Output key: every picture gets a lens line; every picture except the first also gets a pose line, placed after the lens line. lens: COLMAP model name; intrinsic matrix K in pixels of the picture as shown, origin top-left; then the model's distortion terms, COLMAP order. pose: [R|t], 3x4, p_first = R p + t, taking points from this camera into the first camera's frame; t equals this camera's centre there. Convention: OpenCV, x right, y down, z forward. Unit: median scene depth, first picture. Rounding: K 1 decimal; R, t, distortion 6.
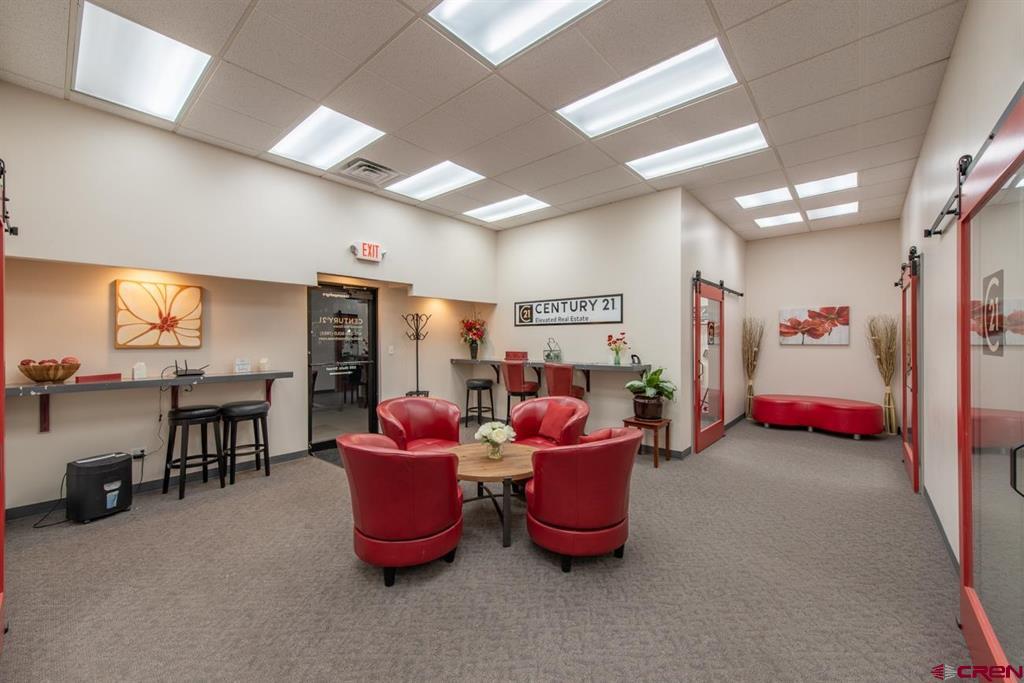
lens RADIAL K [[400.1, 0, 512.0], [0, 400.1, 341.5], [0, 0, 1]] dist [0.021223, -0.008417]
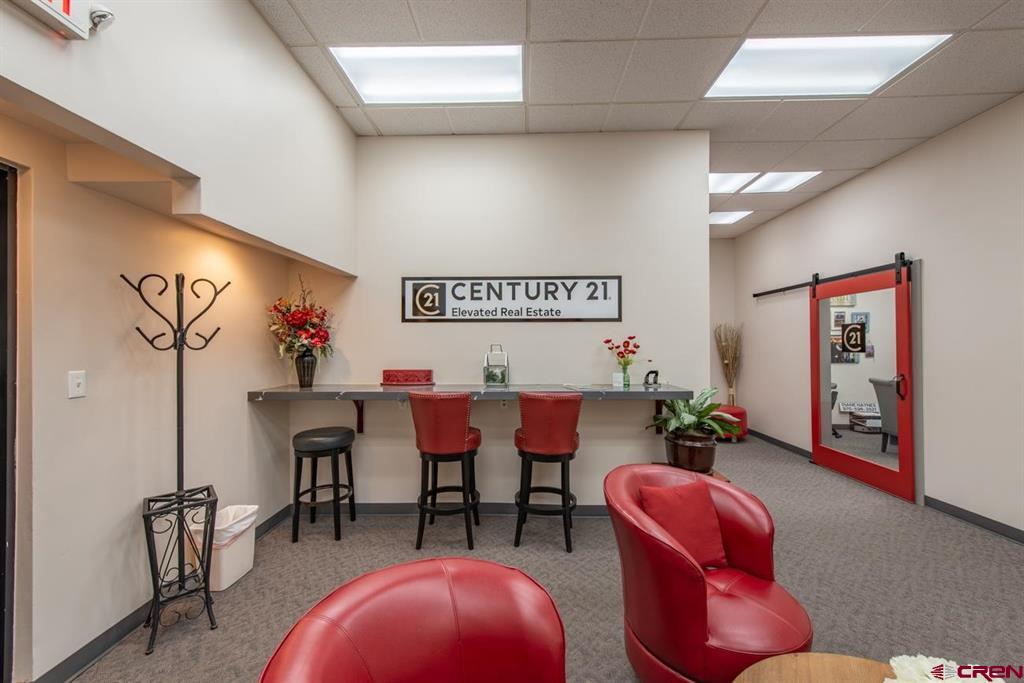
lens RADIAL K [[400.1, 0, 512.0], [0, 400.1, 341.5], [0, 0, 1]] dist [0.021223, -0.008417]
pose [[0.773388, 0.003327, 0.633924, -0.237560], [0.003723, 0.999945, -0.009789, -0.006919], [-0.633922, 0.009931, 0.773333, 0.542846]]
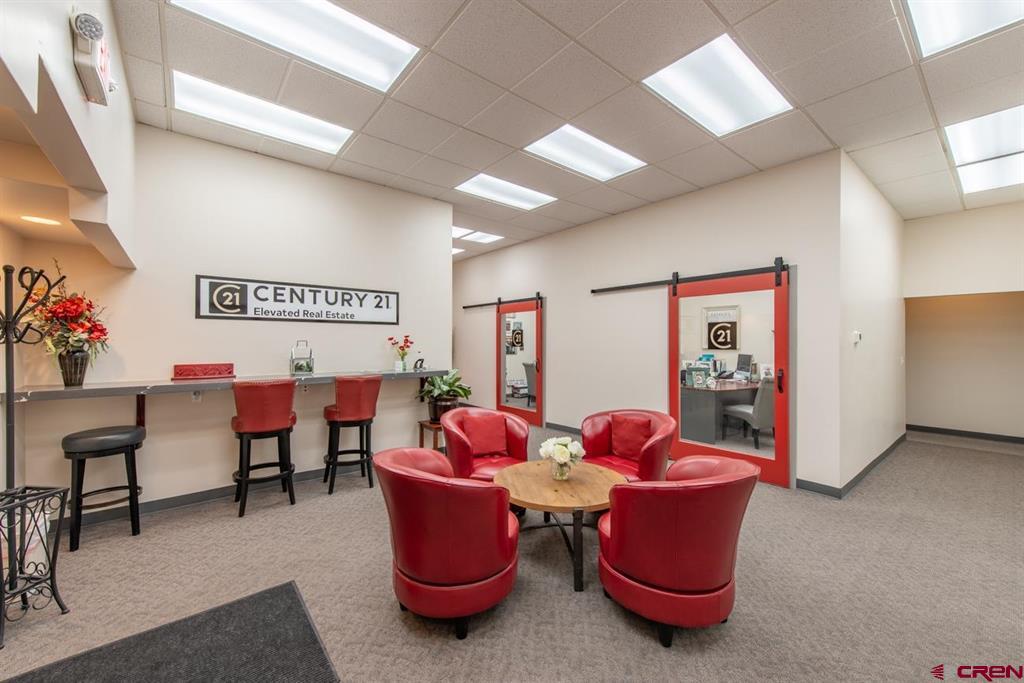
lens RADIAL K [[400.1, 0, 512.0], [0, 400.1, 341.5], [0, 0, 1]] dist [0.021223, -0.008417]
pose [[0.171676, 0.002223, 0.985151, -0.507181], [-0.000845, 0.999997, -0.002110, -0.005550], [-0.985153, -0.000470, 0.171678, 0.523136]]
